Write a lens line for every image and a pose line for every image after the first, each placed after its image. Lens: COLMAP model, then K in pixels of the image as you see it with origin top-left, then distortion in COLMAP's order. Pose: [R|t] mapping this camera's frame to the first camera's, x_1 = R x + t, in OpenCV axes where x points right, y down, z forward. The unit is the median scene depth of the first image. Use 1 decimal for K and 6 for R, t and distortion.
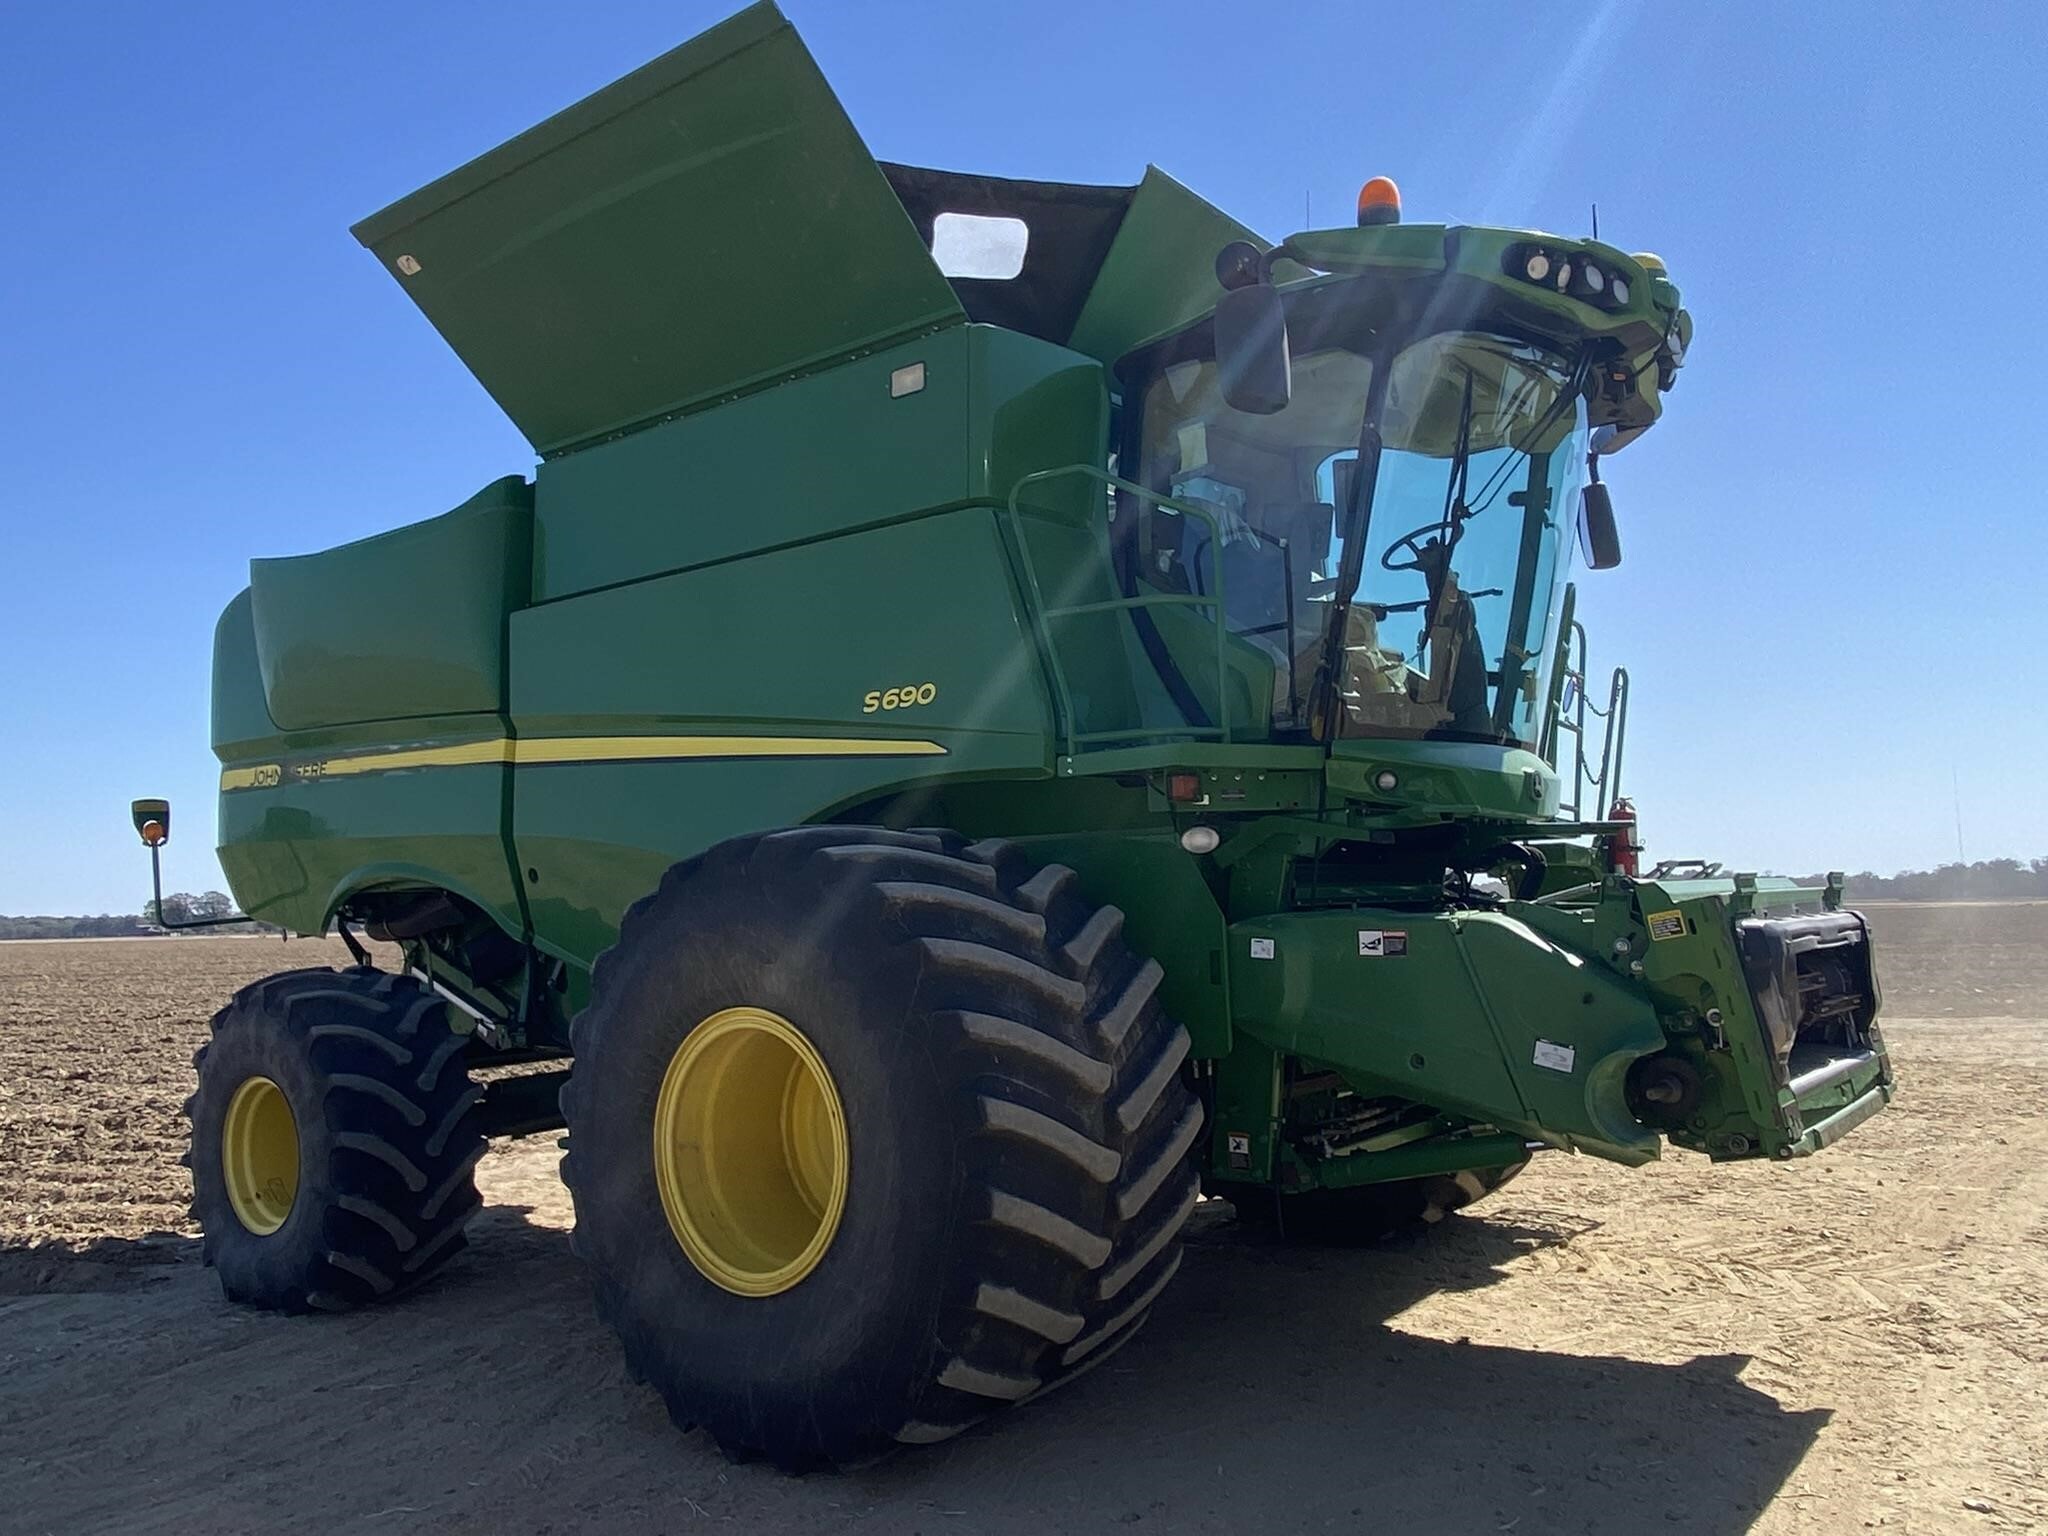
lens RADIAL K [[1429.3, 0, 1018.6], [0, 1429.3, 785.3], [0, 0, 1]] dist [0.052544, -0.059461]
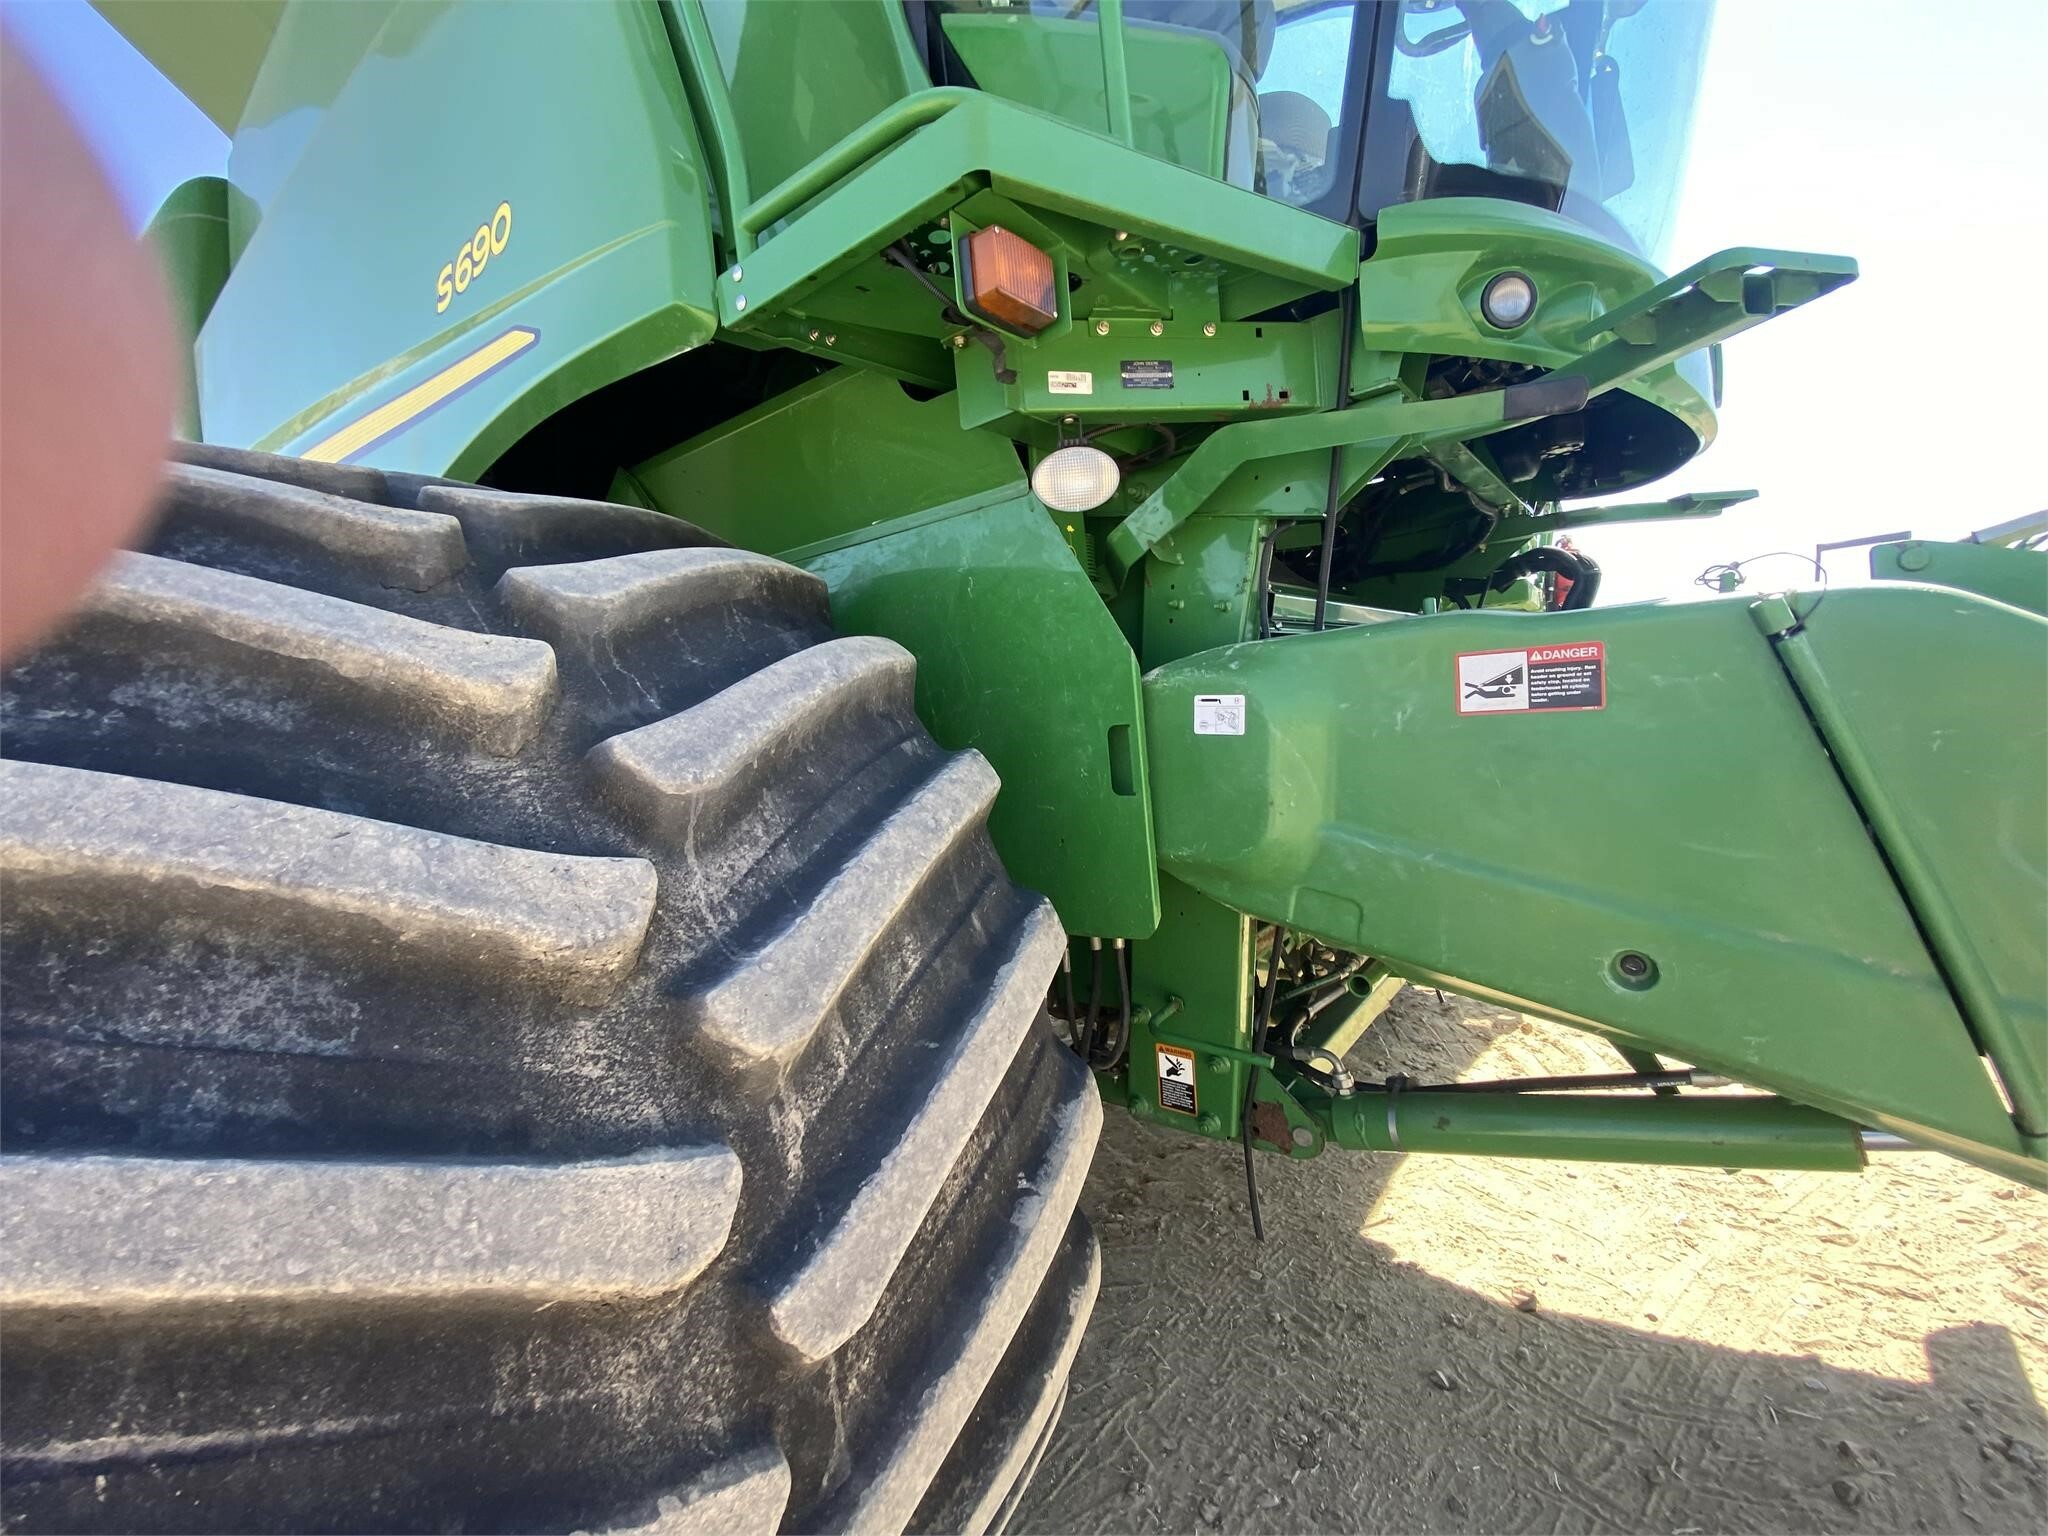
lens RADIAL K [[828.8, 0, 1017.7], [0, 828.8, 771.3], [0, 0, 1]] dist [0.012613, -0.016327]
pose [[0.998249, -0.058864, -0.005812, 0.103699], [0.059062, 0.986543, 0.152462, 0.085781], [-0.003241, -0.152539, 0.988292, 0.720353]]
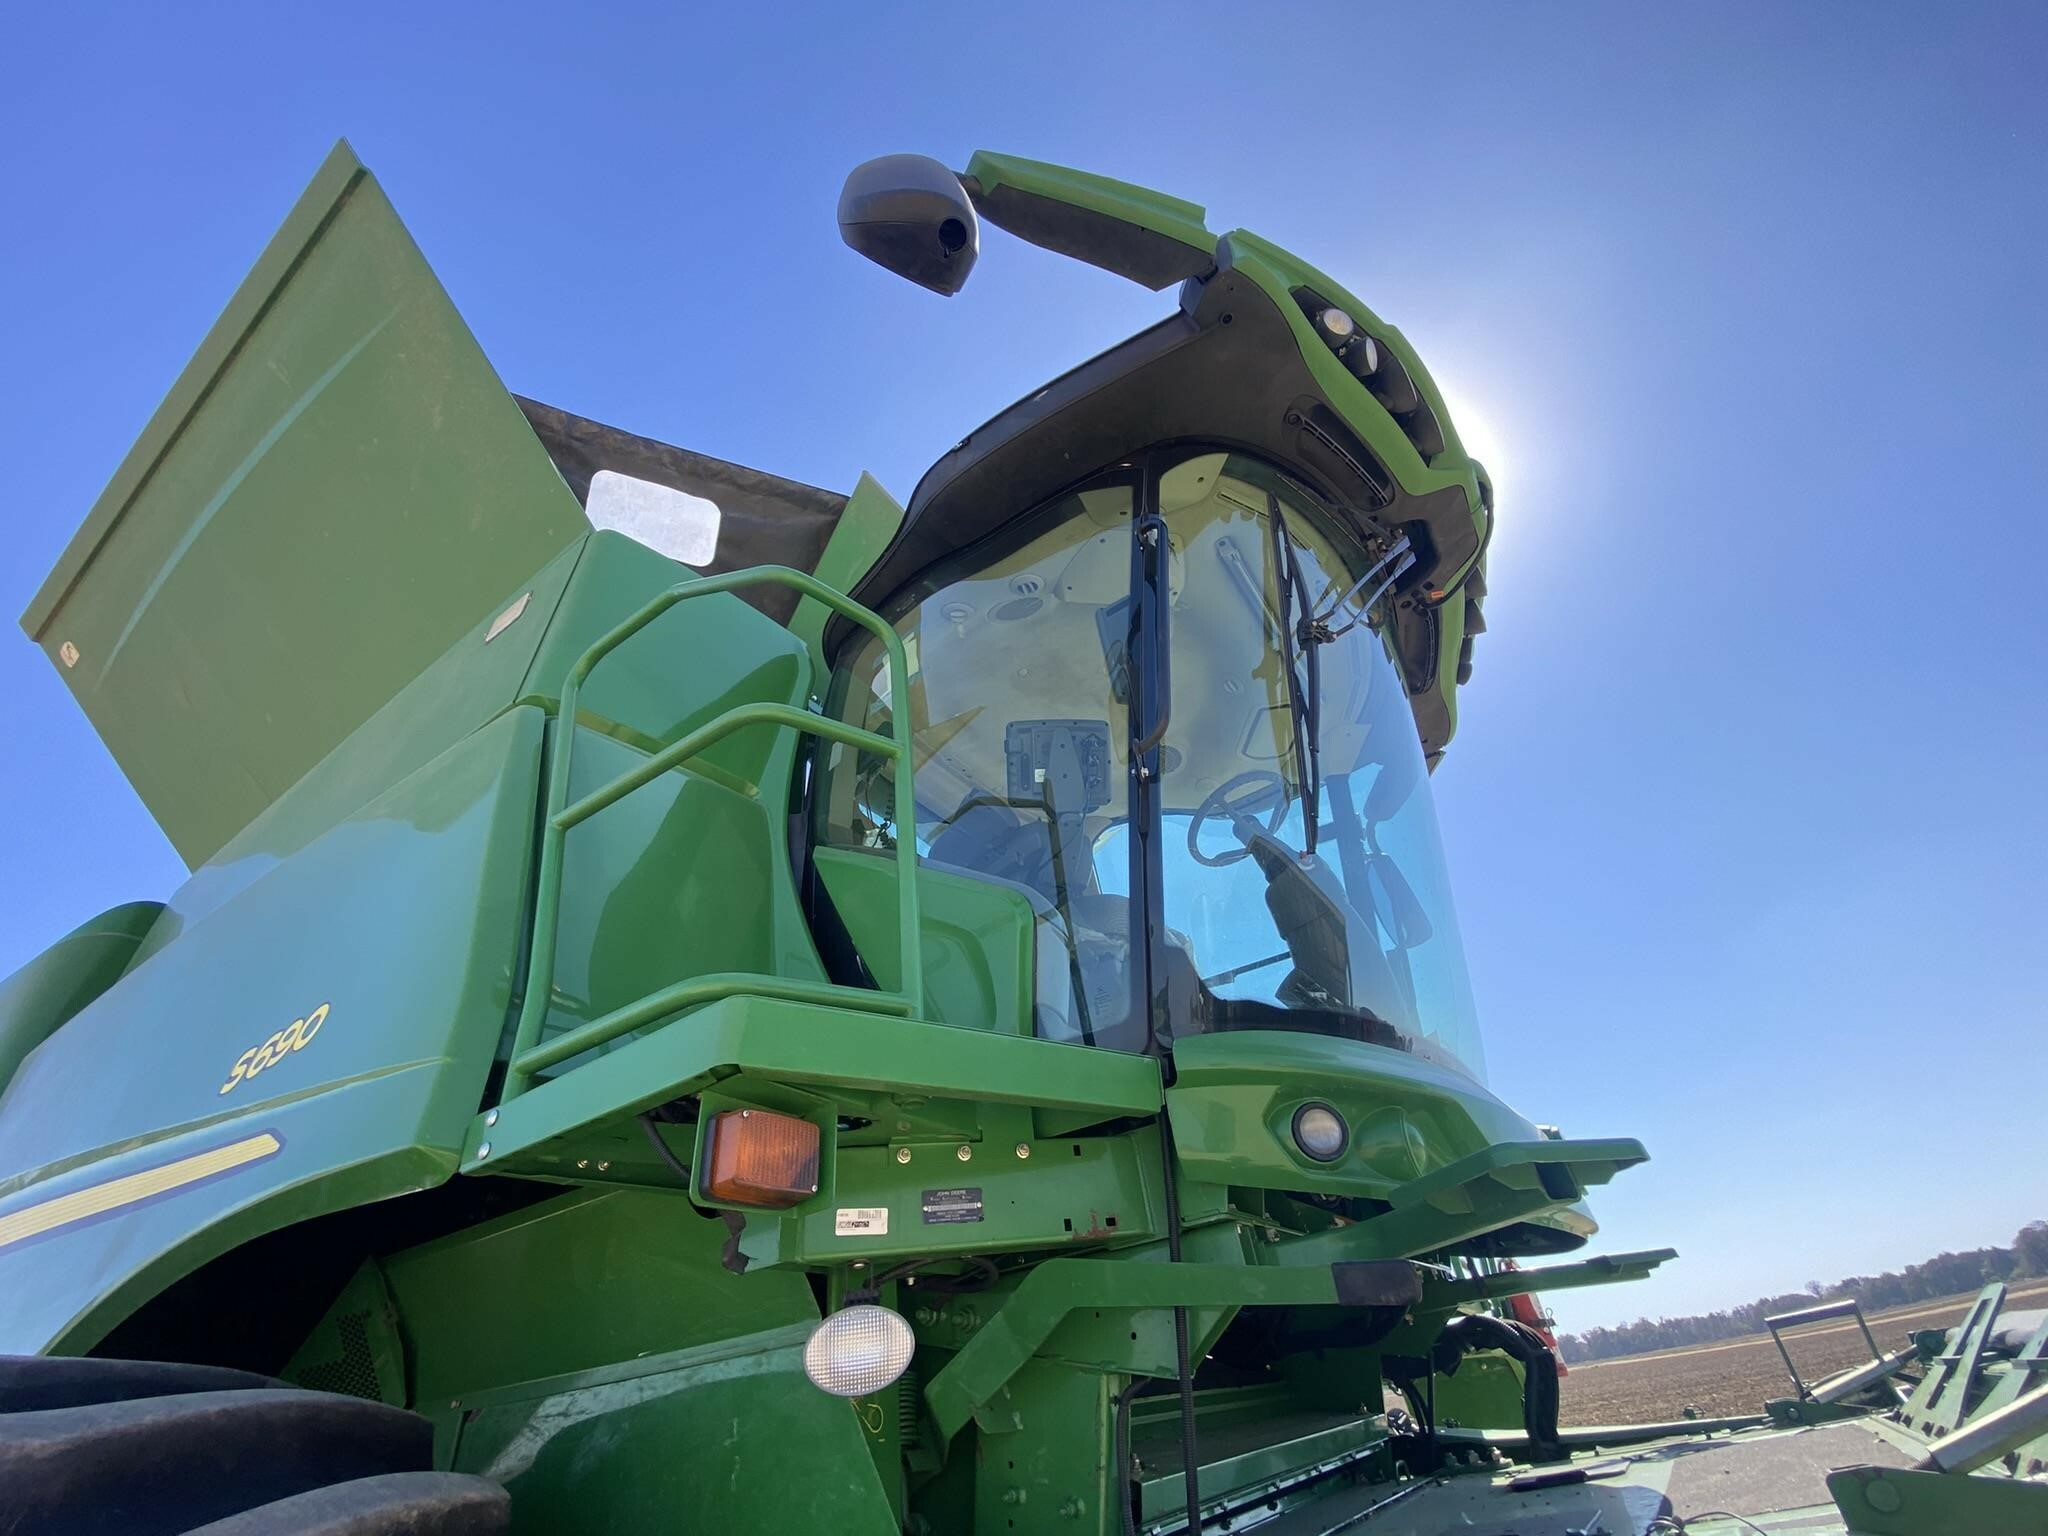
lens RADIAL K [[828.8, 0, 1019.4], [0, 828.8, 771.2], [0, 0, 1]] dist [0.012613, -0.016327]
pose [[0.994533, -0.021033, 0.102282, 0.146094], [0.074088, 0.832386, -0.549221, 0.034500], [-0.073586, 0.553796, 0.829394, 0.733703]]
